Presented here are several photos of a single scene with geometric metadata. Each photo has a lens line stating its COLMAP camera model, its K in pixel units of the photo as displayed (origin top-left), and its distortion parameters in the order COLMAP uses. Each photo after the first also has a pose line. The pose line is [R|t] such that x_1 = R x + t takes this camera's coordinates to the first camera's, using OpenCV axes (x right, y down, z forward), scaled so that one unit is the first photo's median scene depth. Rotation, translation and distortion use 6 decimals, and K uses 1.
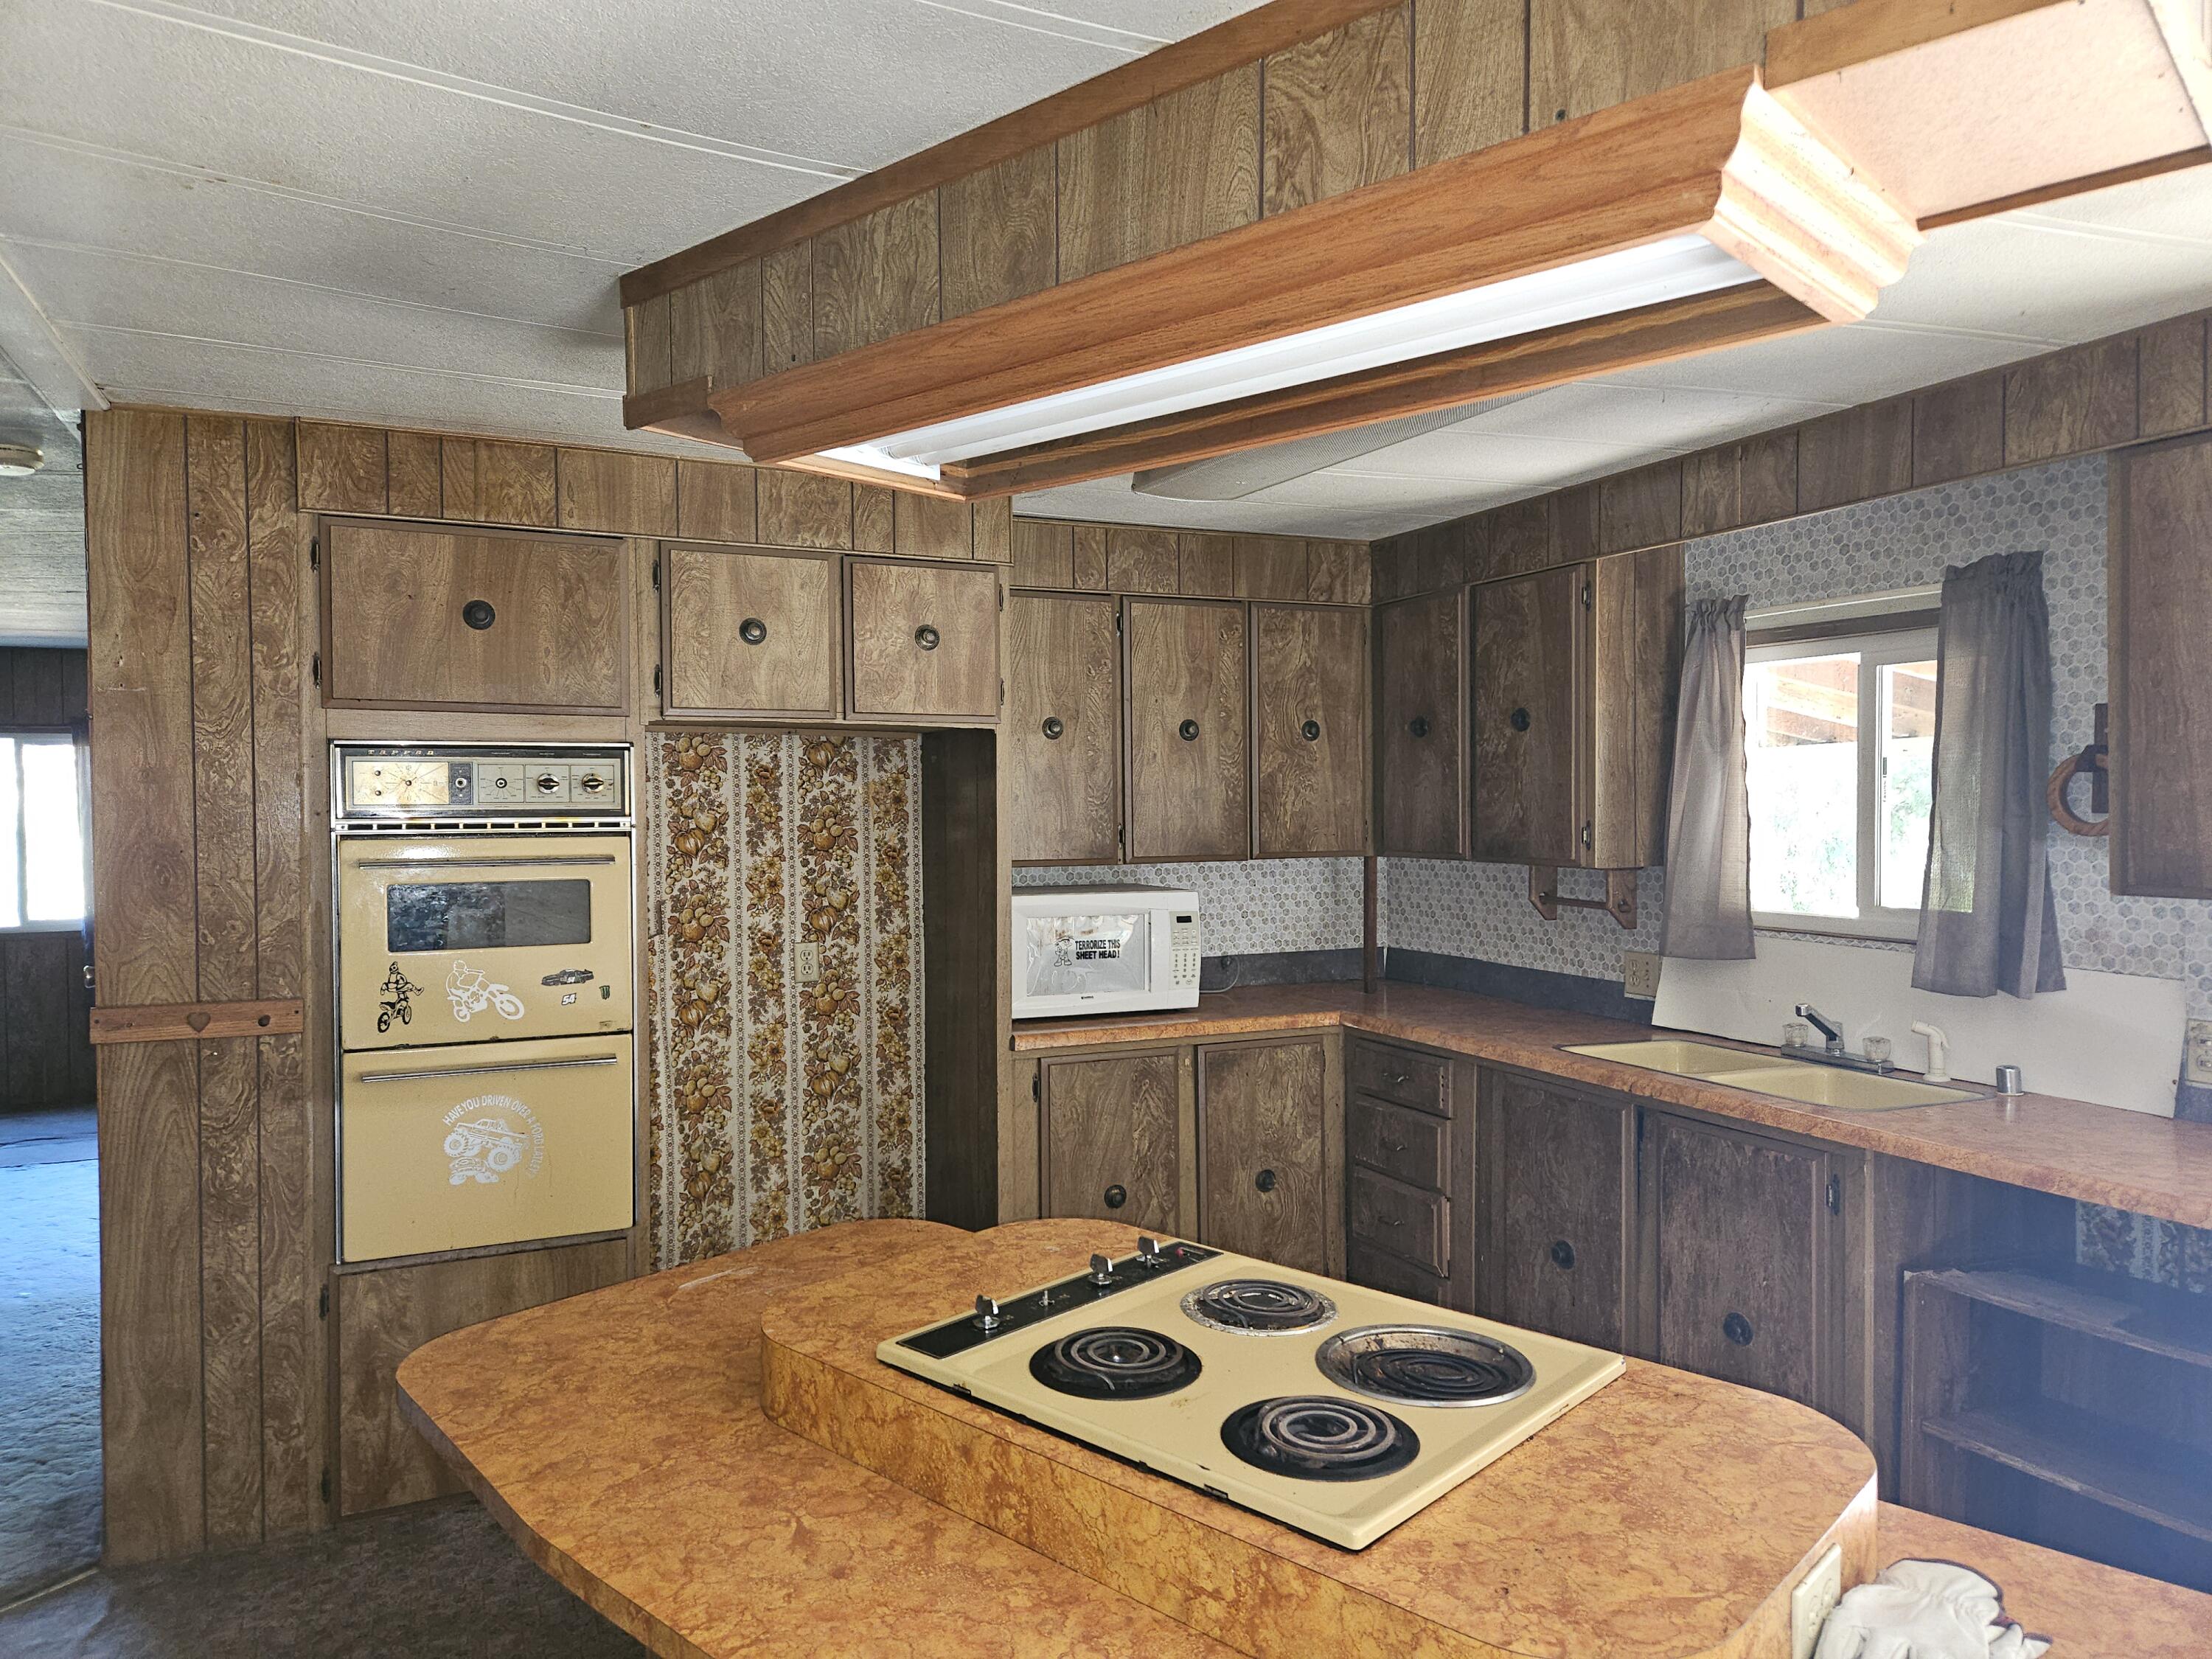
lens RADIAL K [[1448.3, 0, 1106.0], [0, 1448.3, 829.5], [0, 0, 1]] dist [0.097783, 0.000621]
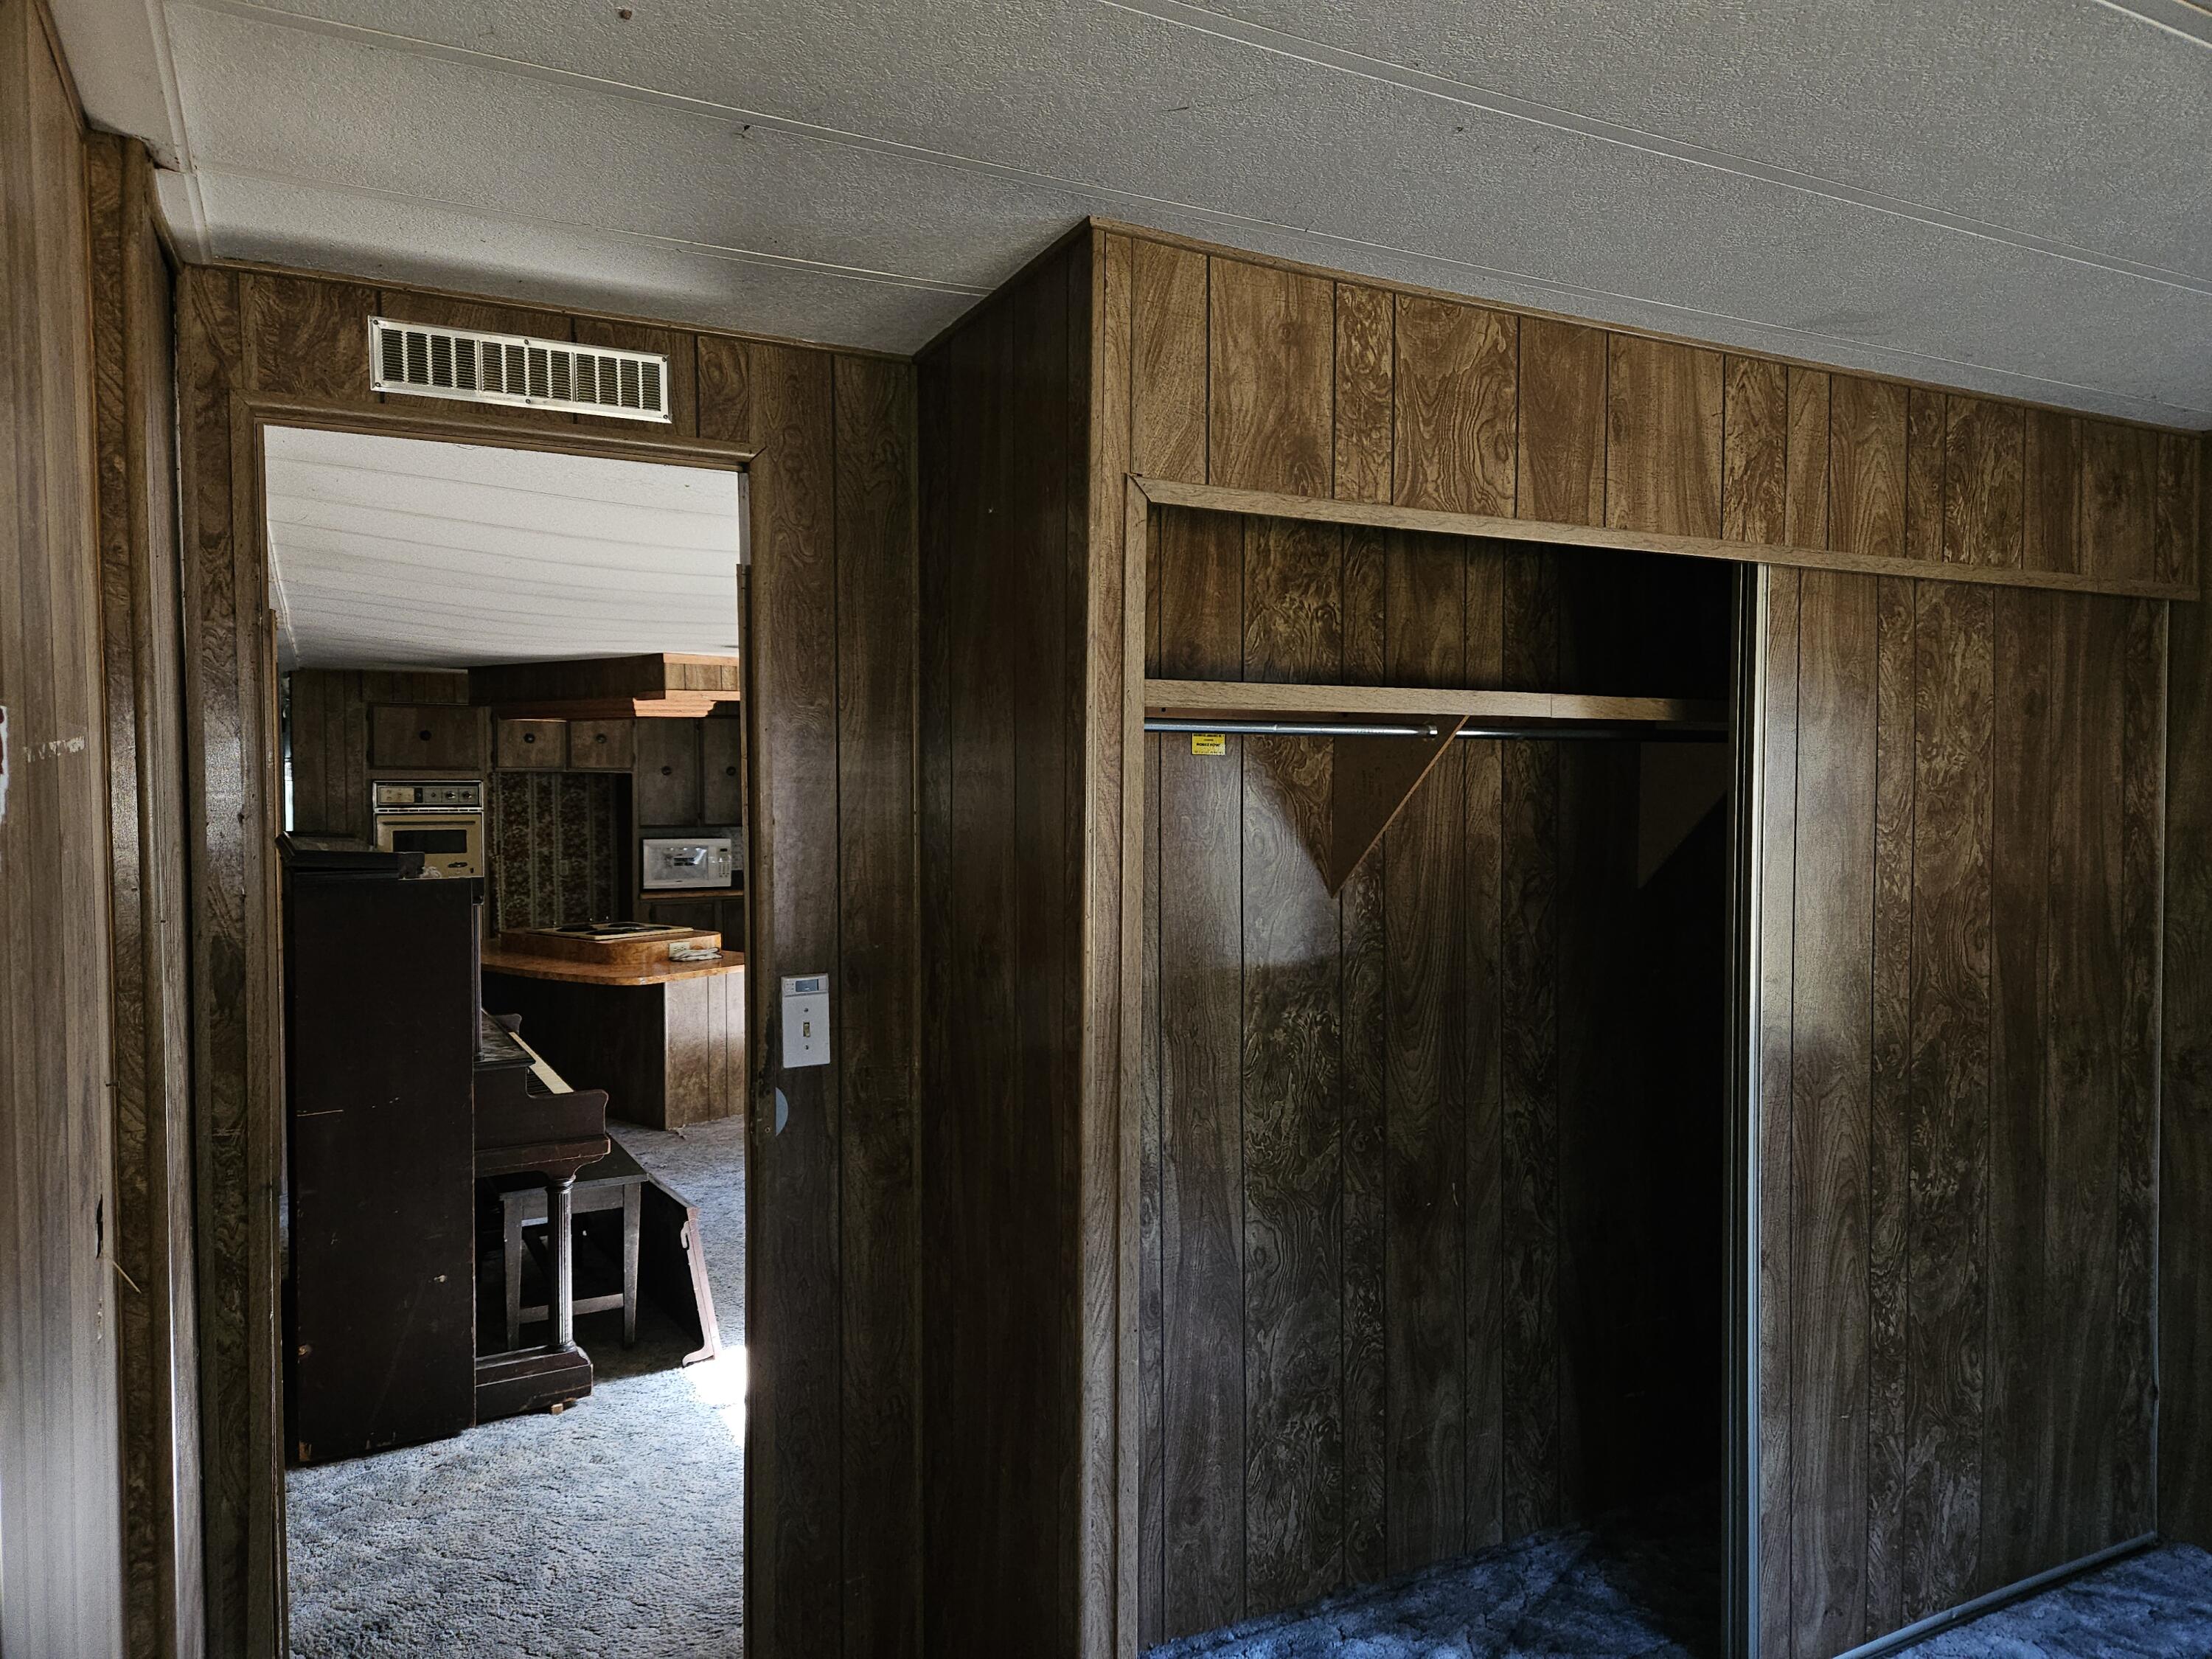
lens RADIAL K [[1448.3, 0, 1106.0], [0, 1448.3, 829.5], [0, 0, 1]] dist [0.097783, 0.000621]
pose [[0.999088, 0.005655, 0.042333, 0.598213], [-0.006090, 0.999930, 0.010137, -0.001663], [-0.042273, -0.010385, 0.999052, -1.486745]]
